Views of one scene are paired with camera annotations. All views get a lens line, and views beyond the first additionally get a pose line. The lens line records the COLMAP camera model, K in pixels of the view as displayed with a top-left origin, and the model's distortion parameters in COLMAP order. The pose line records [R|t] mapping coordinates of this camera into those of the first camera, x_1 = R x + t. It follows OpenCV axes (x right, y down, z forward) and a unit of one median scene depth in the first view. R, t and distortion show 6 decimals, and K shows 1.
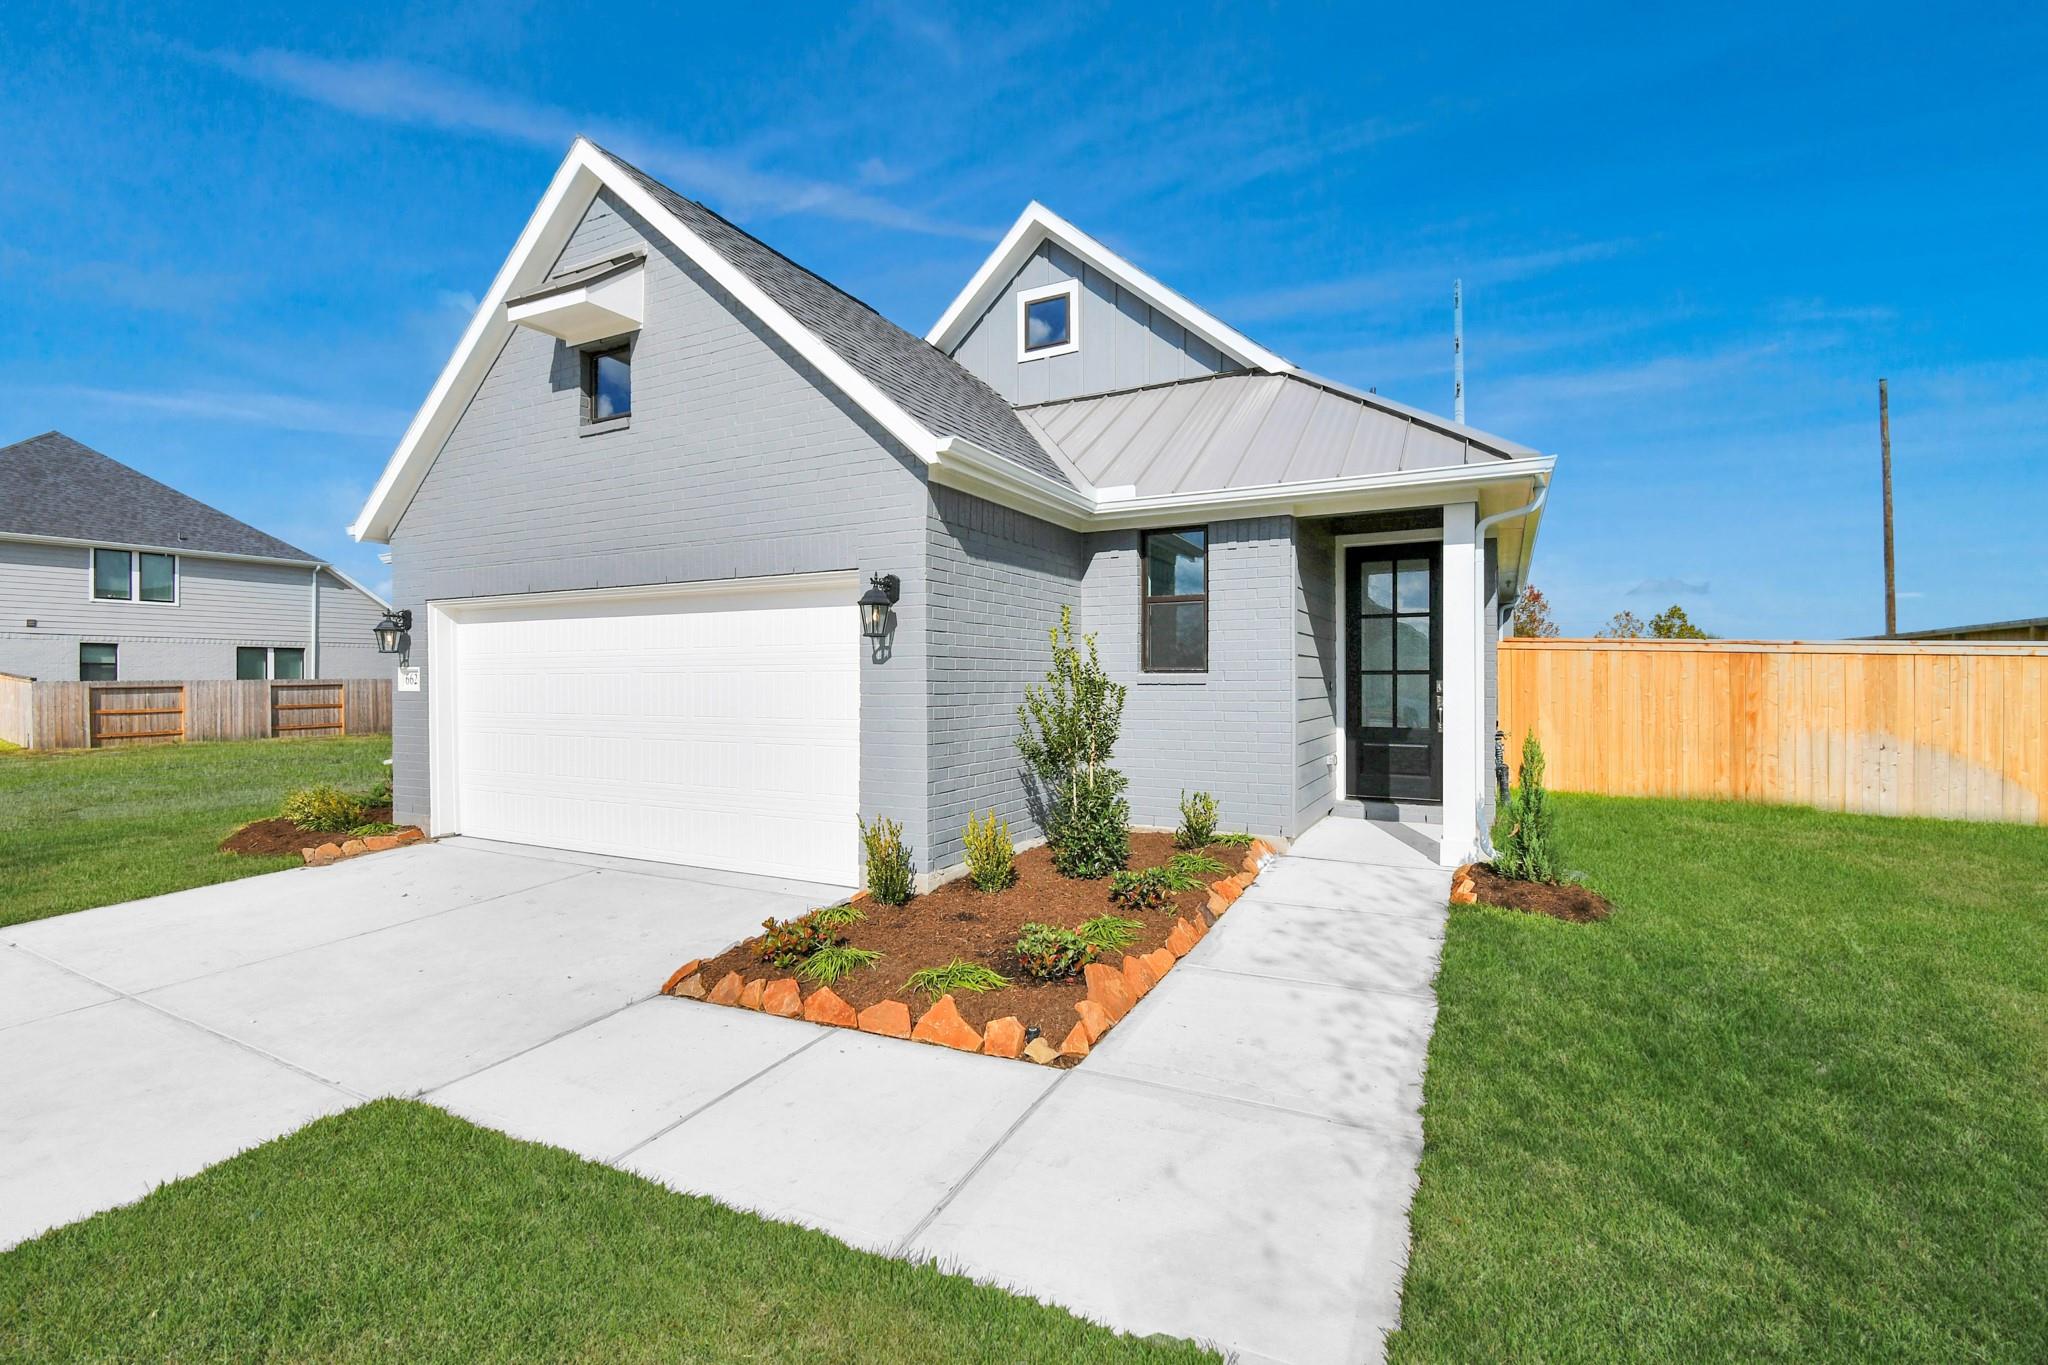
lens RADIAL K [[884.2, 0, 1024.0], [0, 884.2, 682.5], [0, 0, 1]] dist [-0.005846, -0.000622]
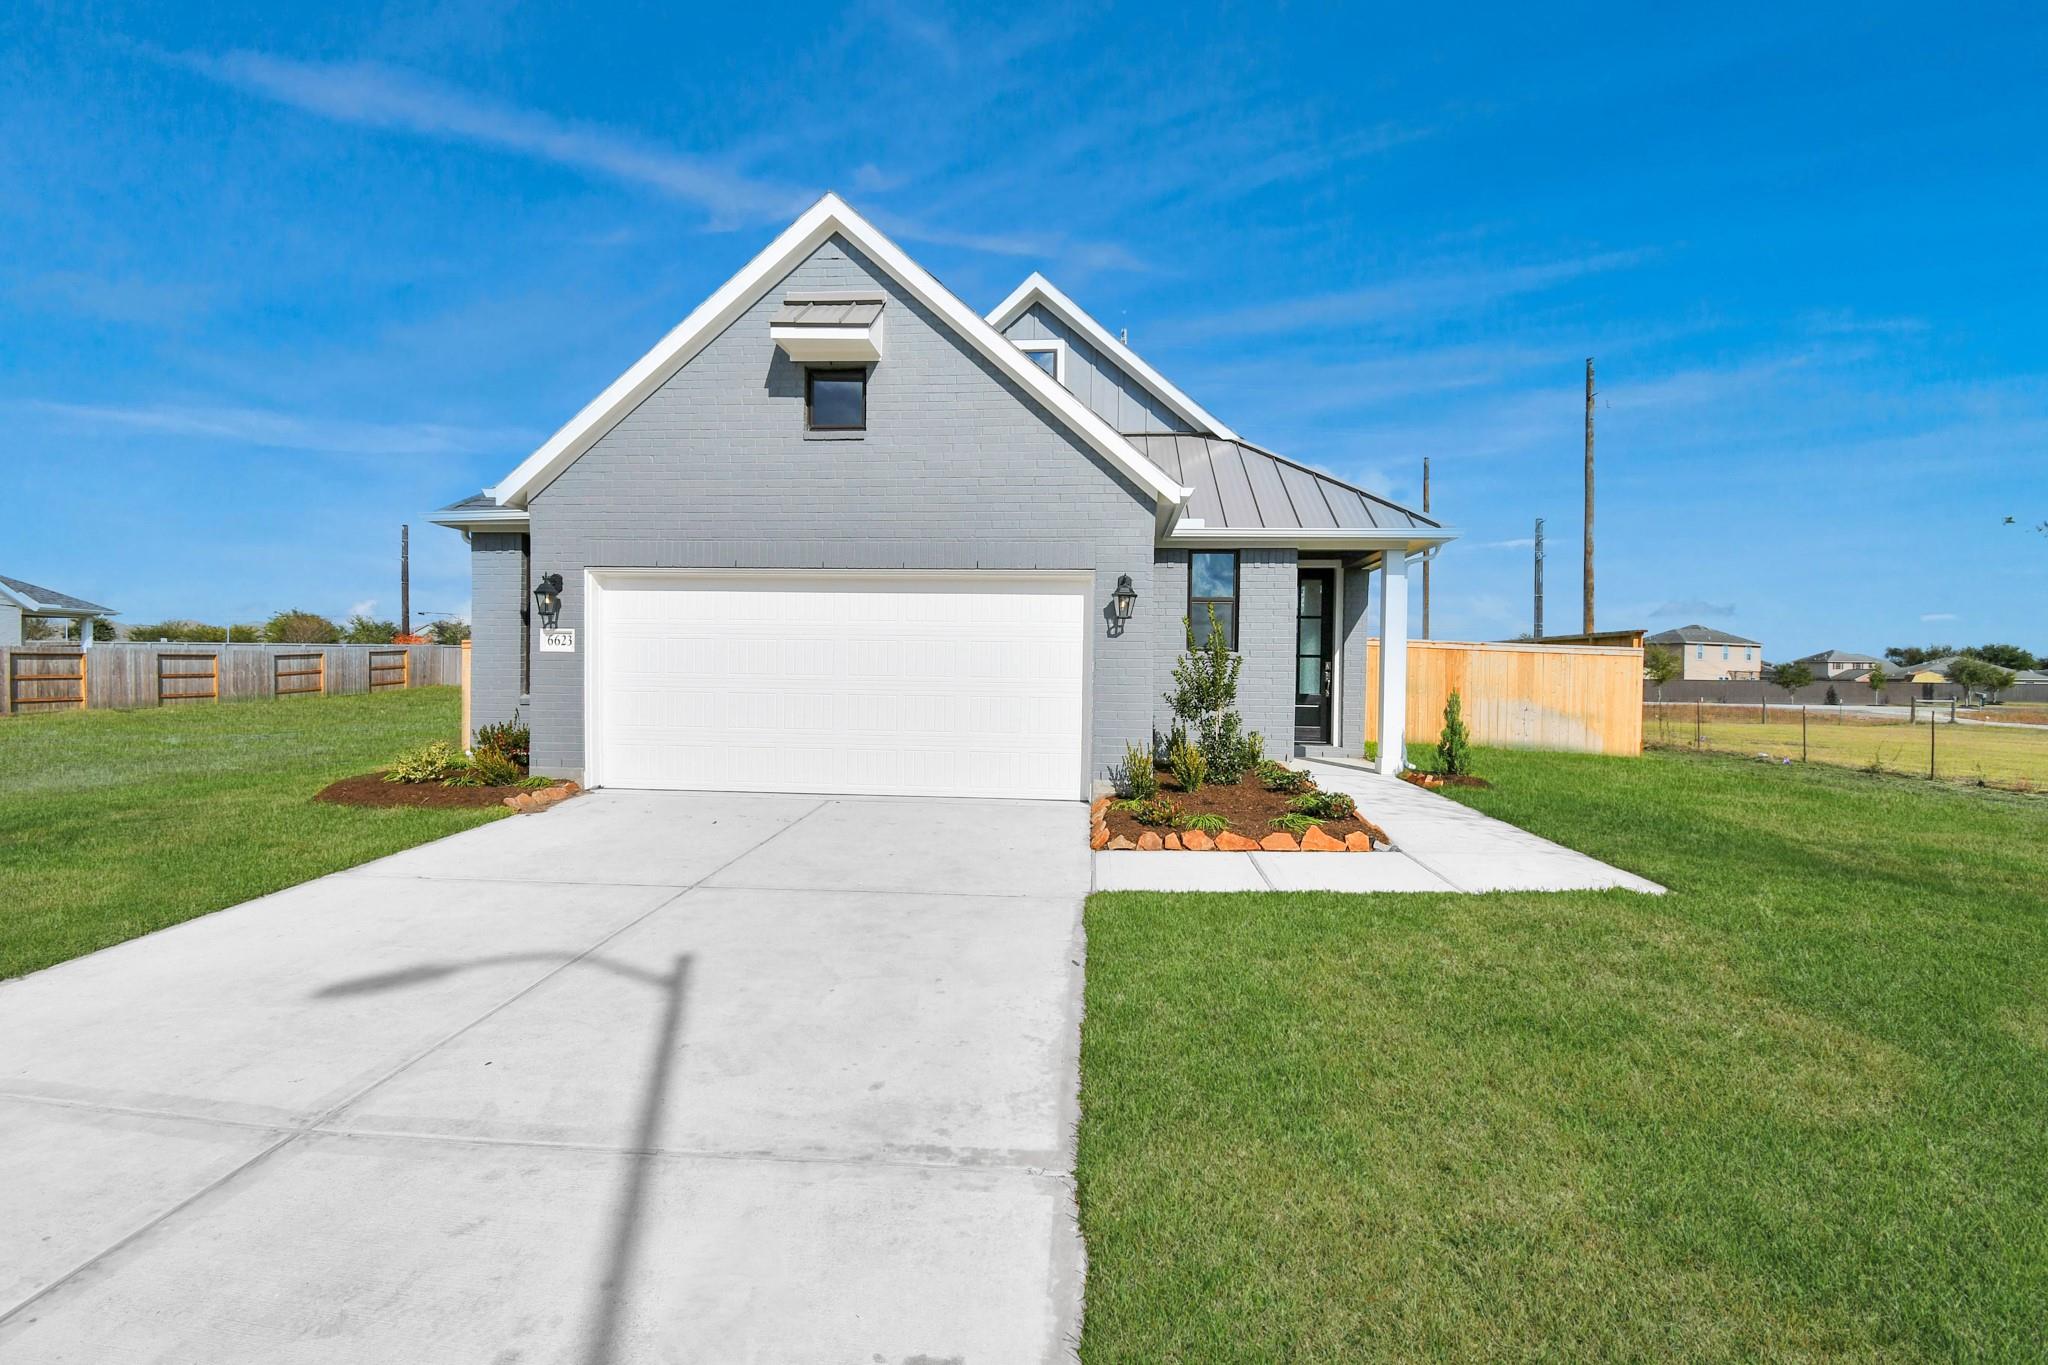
lens RADIAL K [[887.8, 0, 1012.2], [0, 887.8, 679.1], [0, 0, 1]] dist [-0.002162, -0.000373]
pose [[0.925185, 0.013347, 0.379282, -0.690615], [-0.015600, 0.999874, 0.002867, 0.035866], [-0.379196, -0.008570, 0.925277, -0.211719]]
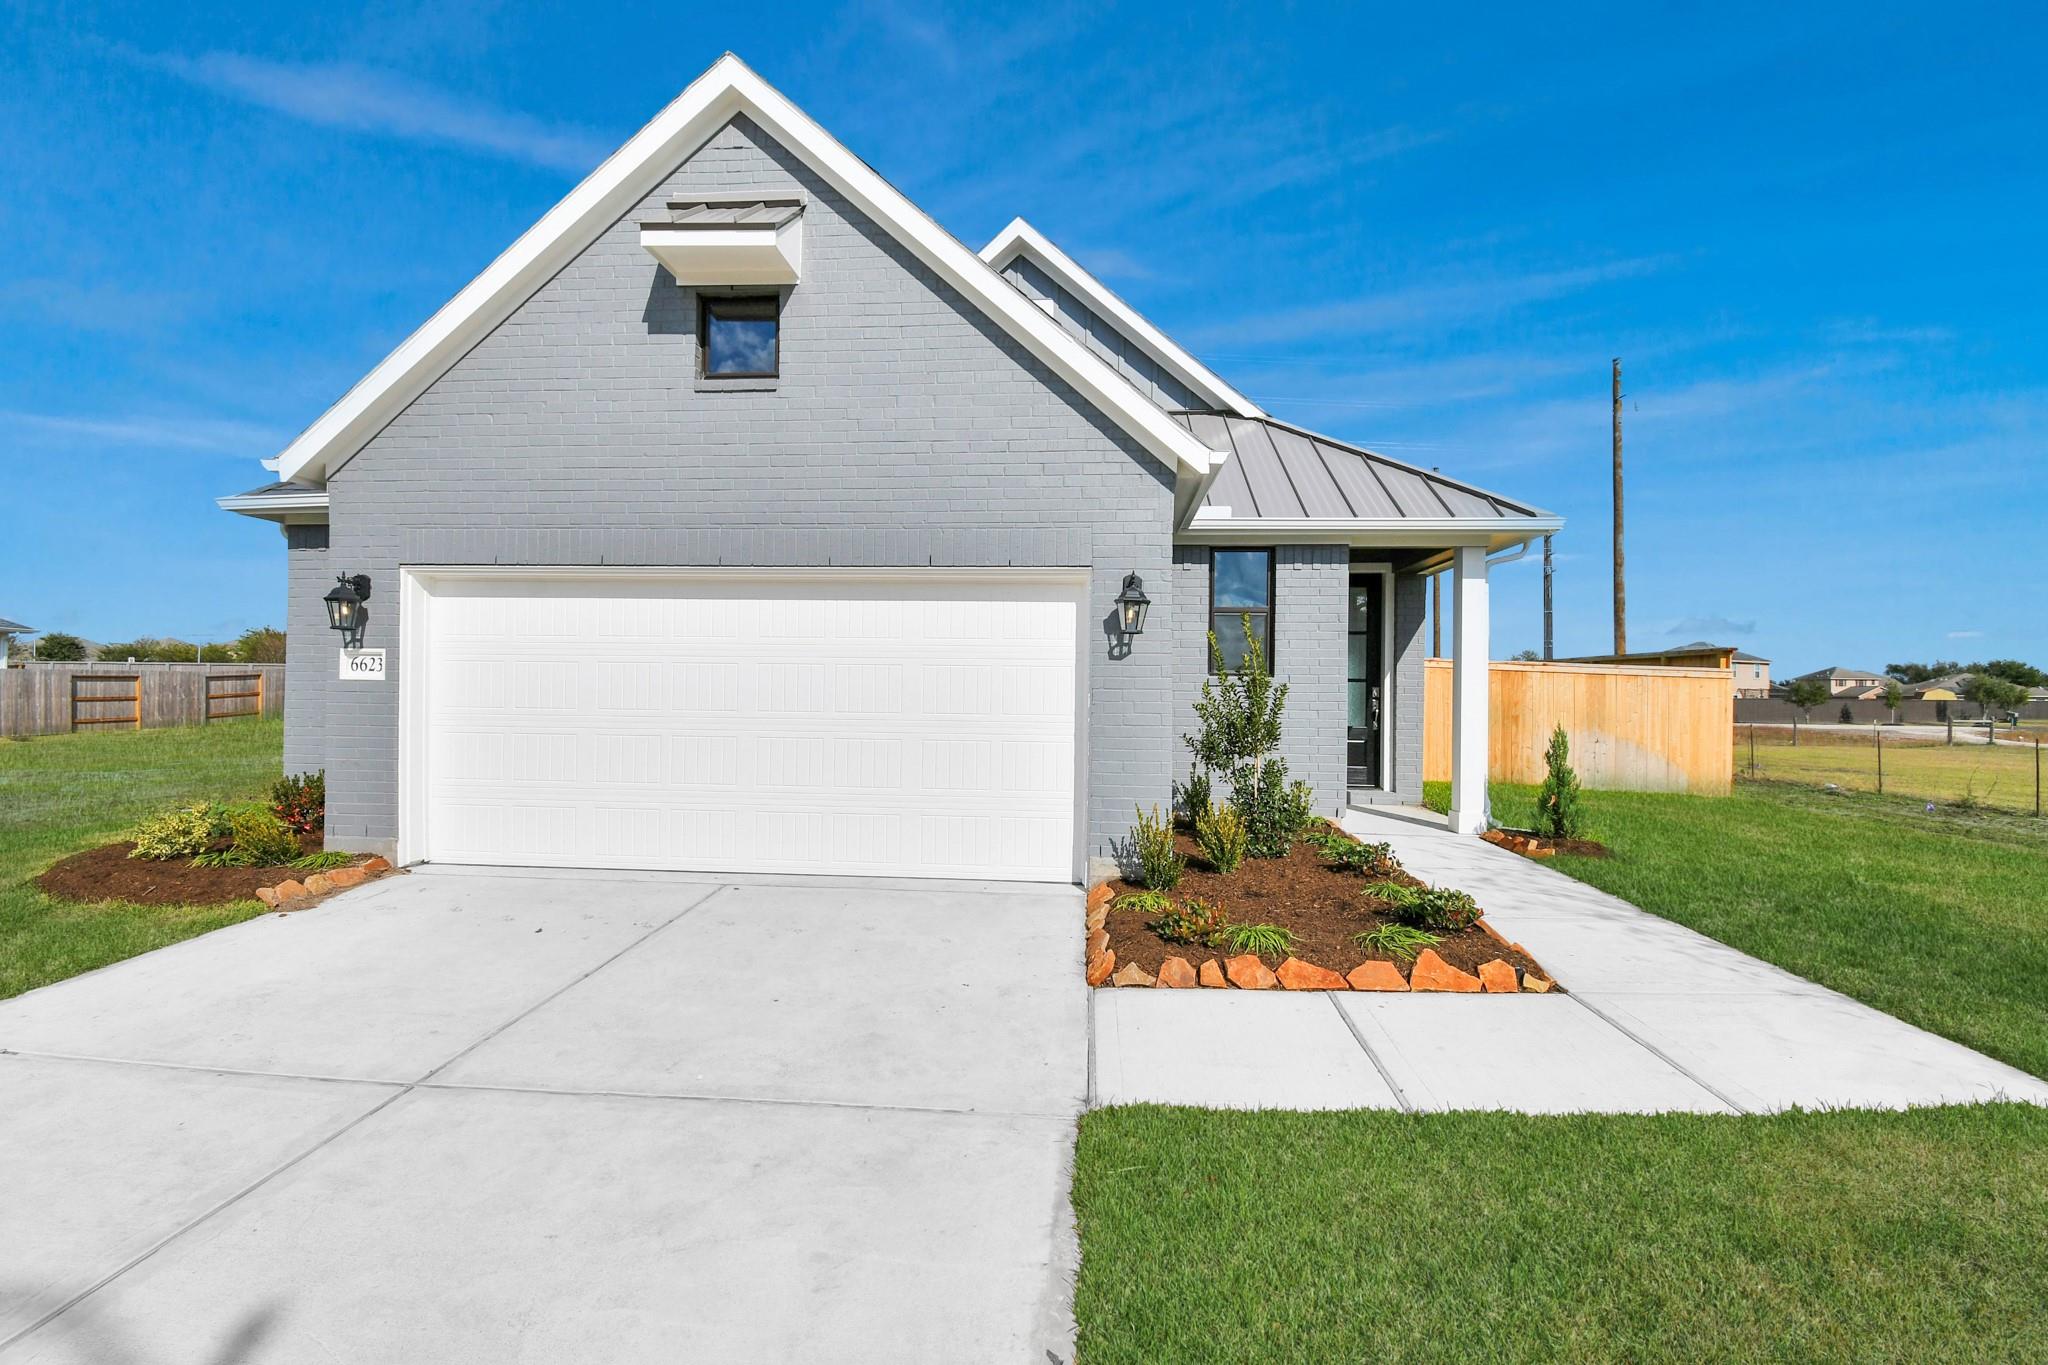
lens RADIAL K [[887.8, 0, 1012.2], [0, 887.8, 679.1], [0, 0, 1]] dist [-0.002162, -0.000373]
pose [[0.923487, 0.019600, 0.383128, -0.542930], [-0.014114, 0.999754, -0.017126, 0.016802], [-0.383369, 0.010409, 0.923536, 0.072923]]
